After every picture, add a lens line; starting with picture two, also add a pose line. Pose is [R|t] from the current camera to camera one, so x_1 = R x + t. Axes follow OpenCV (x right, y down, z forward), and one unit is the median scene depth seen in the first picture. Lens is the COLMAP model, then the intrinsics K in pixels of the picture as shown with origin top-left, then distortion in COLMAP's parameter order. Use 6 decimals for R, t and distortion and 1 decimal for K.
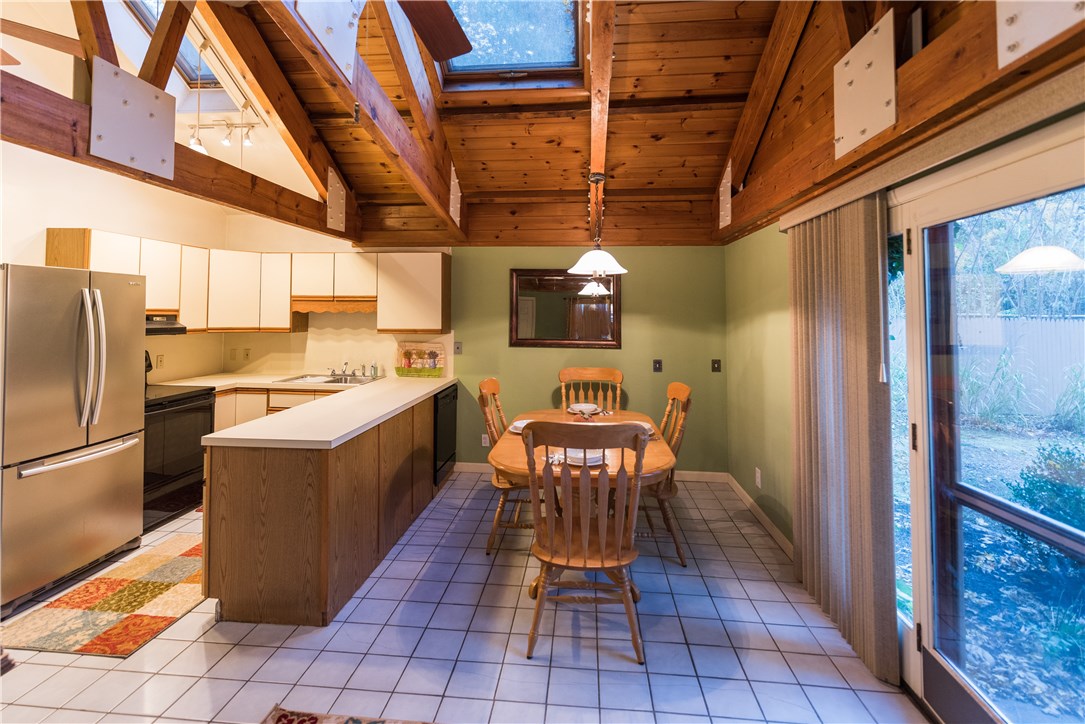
lens RADIAL K [[478.6, 0, 540.0], [0, 478.6, 301.9], [0, 0, 1]] dist [0.000950, -0.000150]
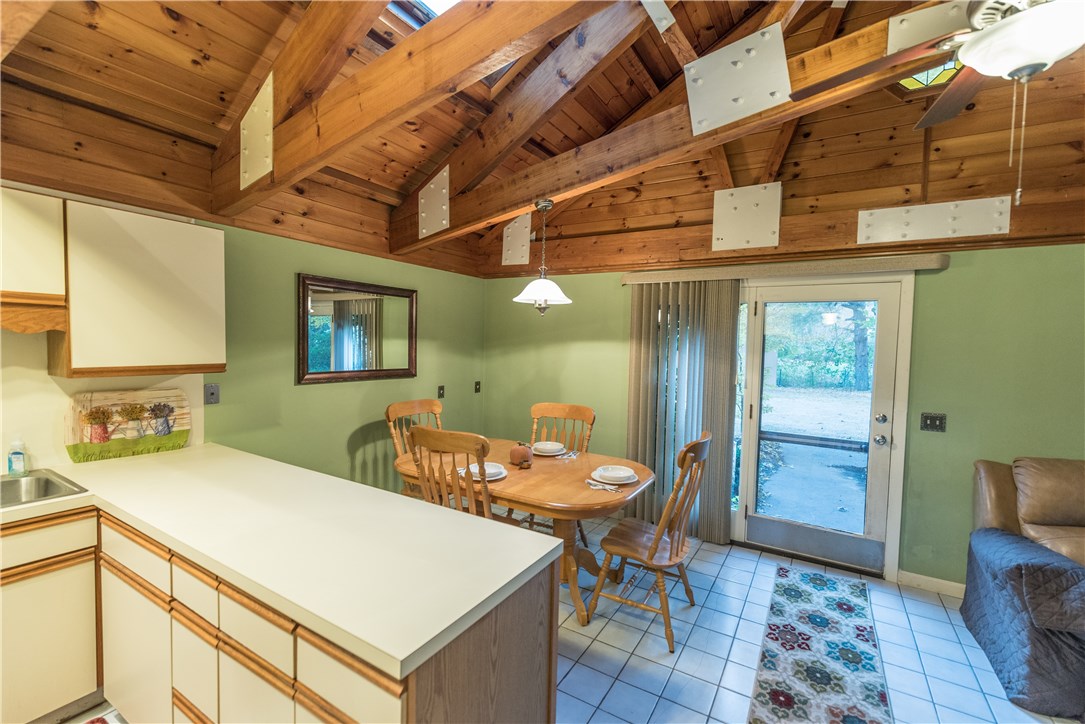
lens RADIAL K [[478.6, 0, 508.3], [0, 478.6, 364.7], [0, 0, 1]] dist [0.000950, -0.000150]
pose [[0.454481, -0.040763, 0.889823, -0.589619], [-0.043036, 0.996781, 0.067643, 0.003744], [-0.889716, -0.069037, 0.451264, 0.441602]]
